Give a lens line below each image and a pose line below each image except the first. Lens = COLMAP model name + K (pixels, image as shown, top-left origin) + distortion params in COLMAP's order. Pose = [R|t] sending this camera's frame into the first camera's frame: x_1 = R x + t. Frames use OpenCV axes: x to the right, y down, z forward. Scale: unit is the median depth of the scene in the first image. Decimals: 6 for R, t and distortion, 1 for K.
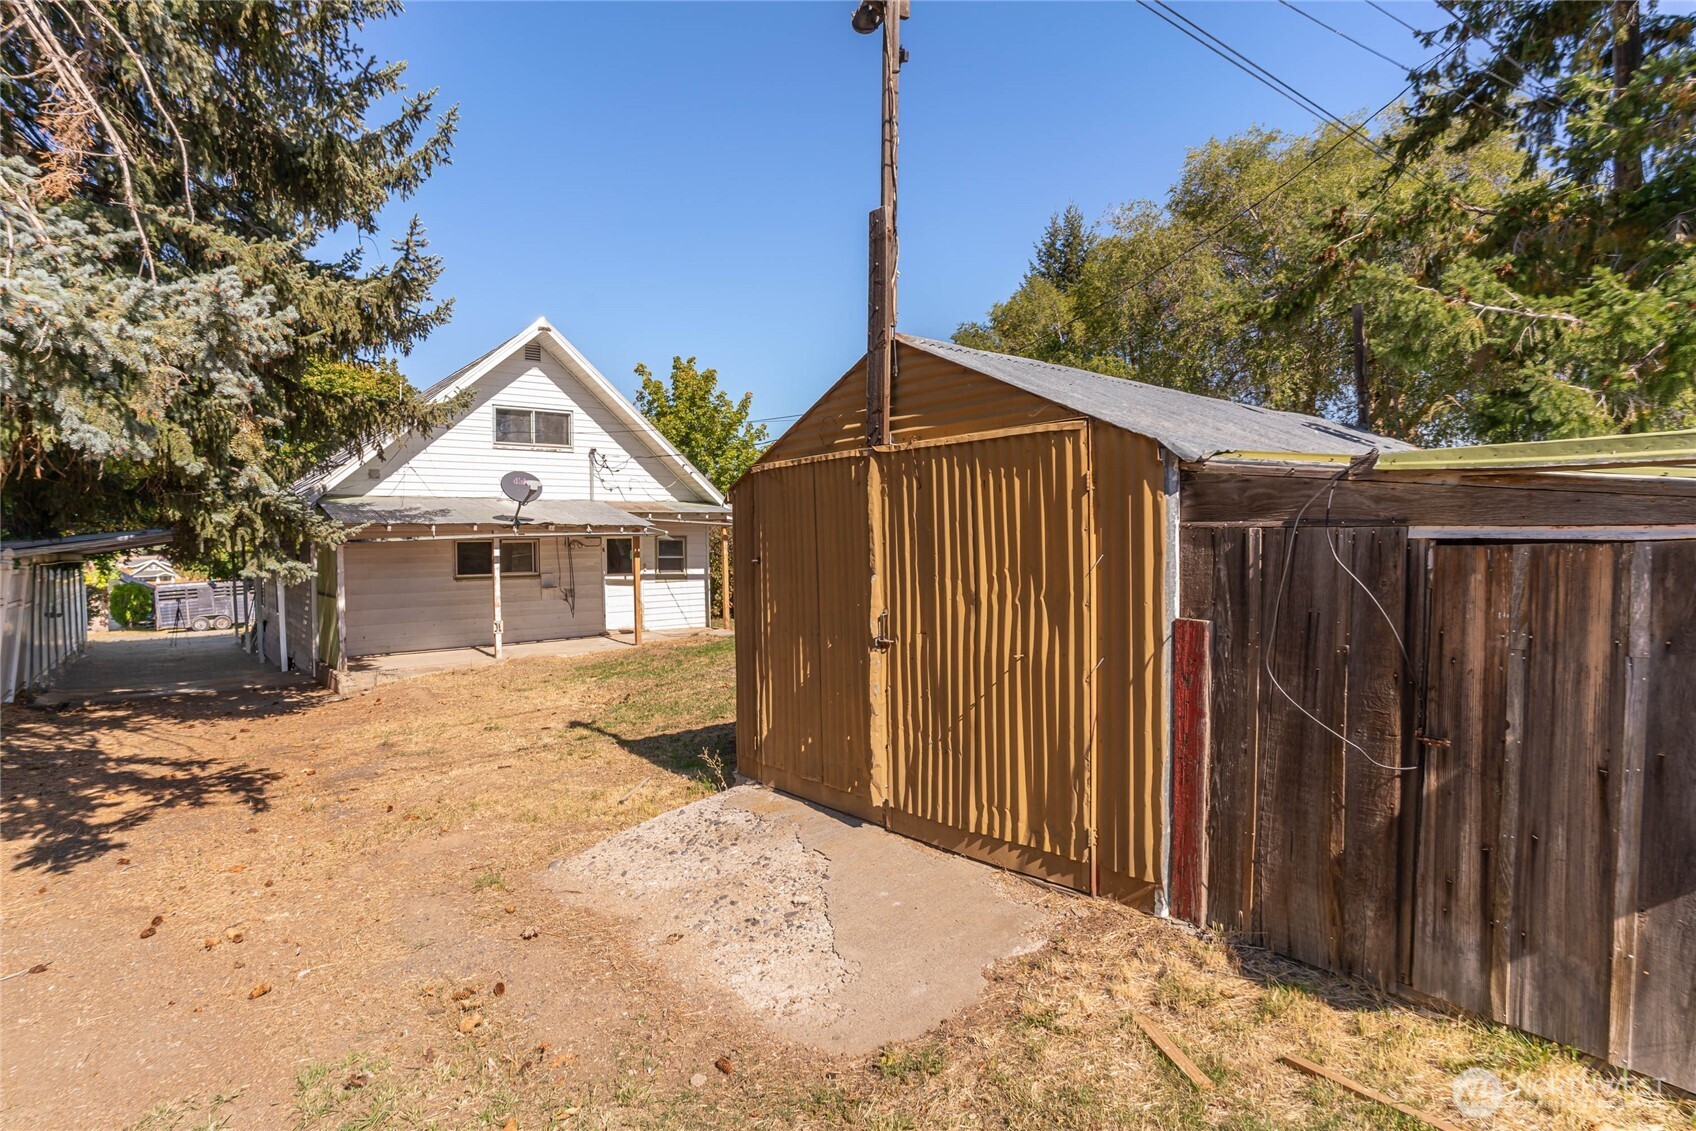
lens RADIAL K [[873.0, 0, 839.4], [0, 873.0, 562.6], [0, 0, 1]] dist [-0.057980, -0.000226]
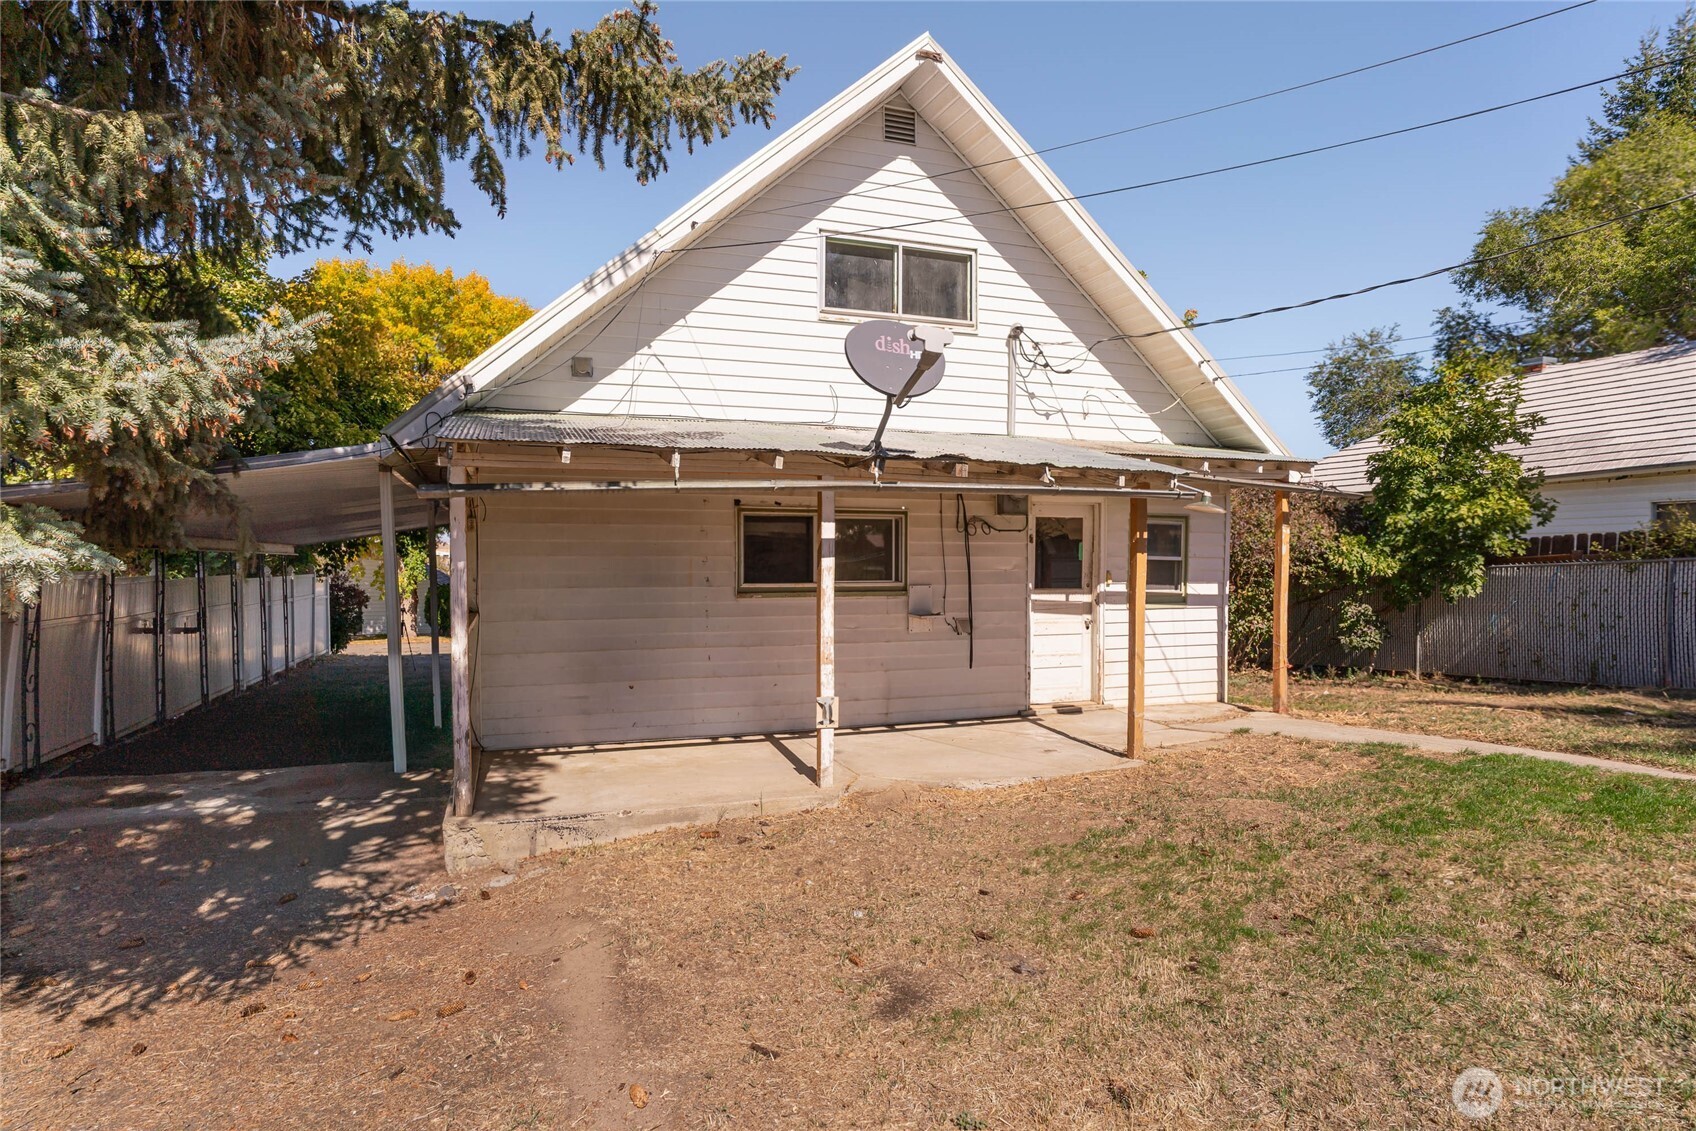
lens RADIAL K [[873.0, 0, 837.9], [0, 873.0, 571.1], [0, 0, 1]] dist [-0.057980, -0.000226]
pose [[0.942764, 0.019972, -0.332861, -0.215029], [-0.022562, 0.999738, -0.003917, 0.007355], [0.332696, 0.011203, 0.942968, 0.519002]]
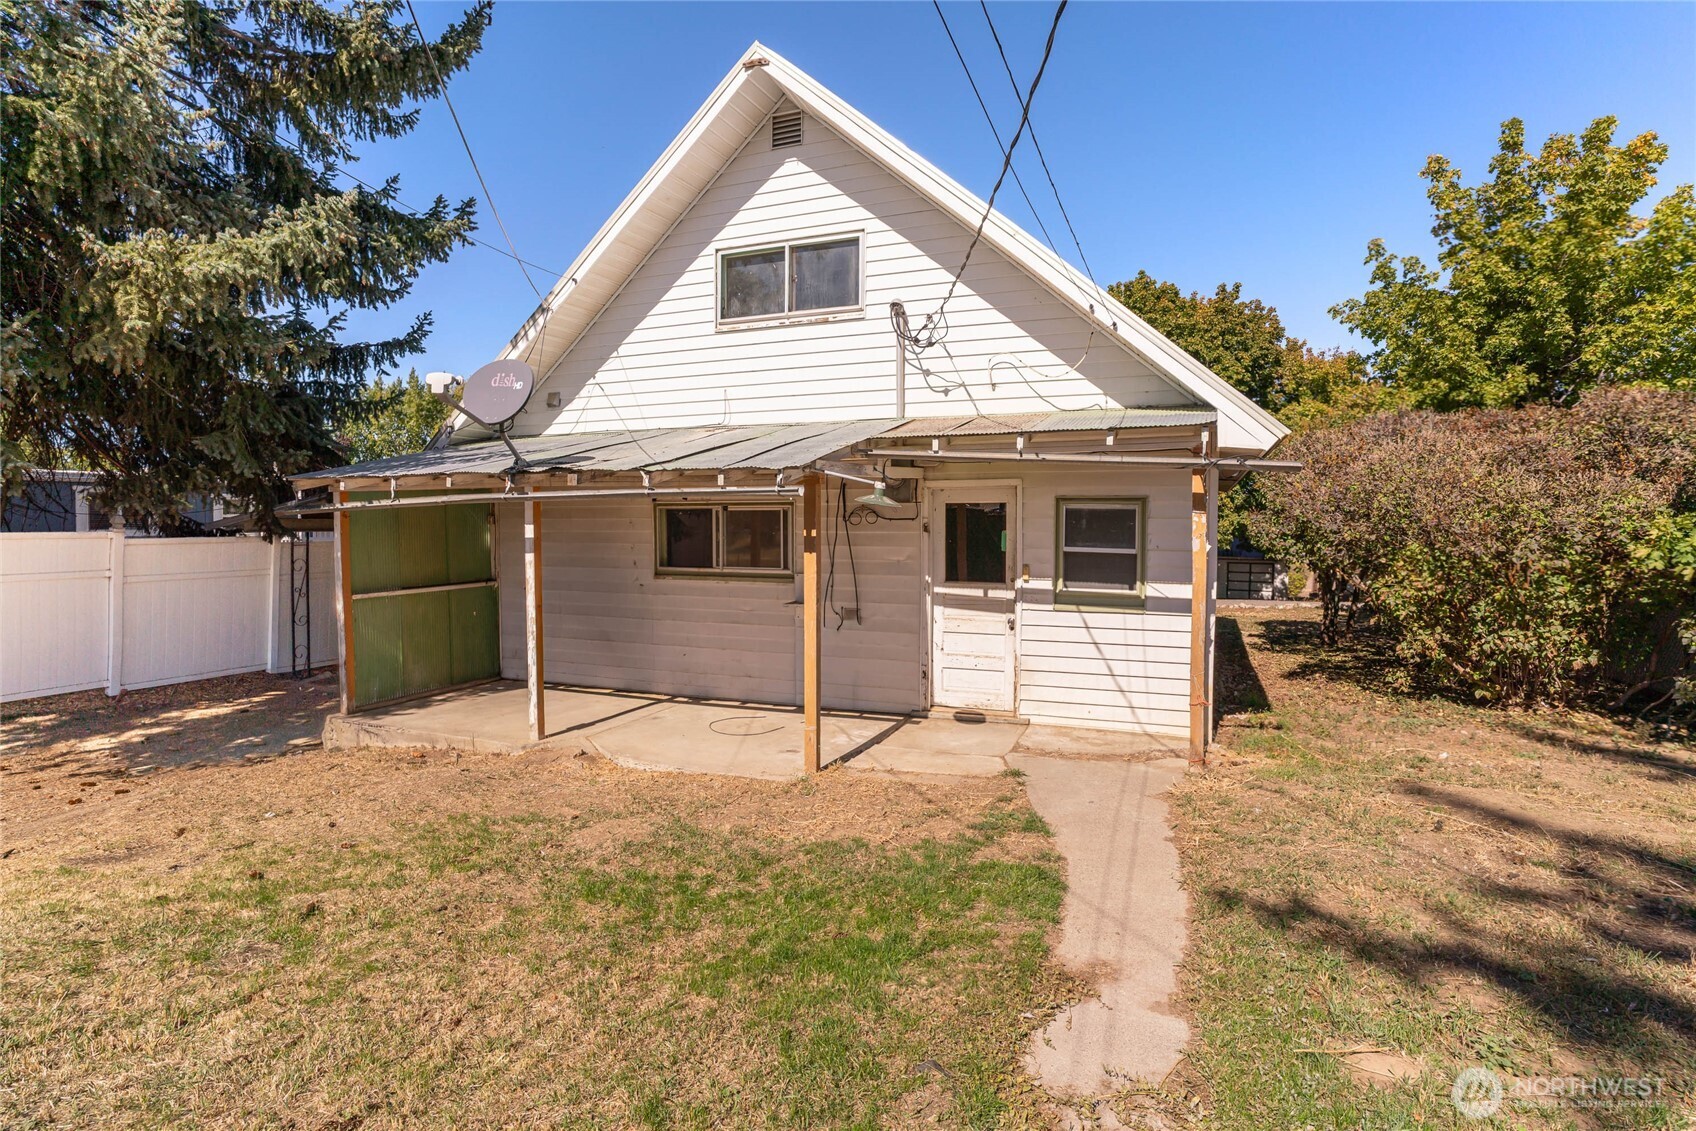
lens RADIAL K [[873.0, 0, 847.2], [0, 873.0, 555.3], [0, 0, 1]] dist [-0.057980, -0.000226]
pose [[0.498028, 0.049467, -0.865749, 0.100509], [-0.027701, 0.998770, 0.041133, -0.018544], [0.866719, 0.003497, 0.498785, 0.755337]]
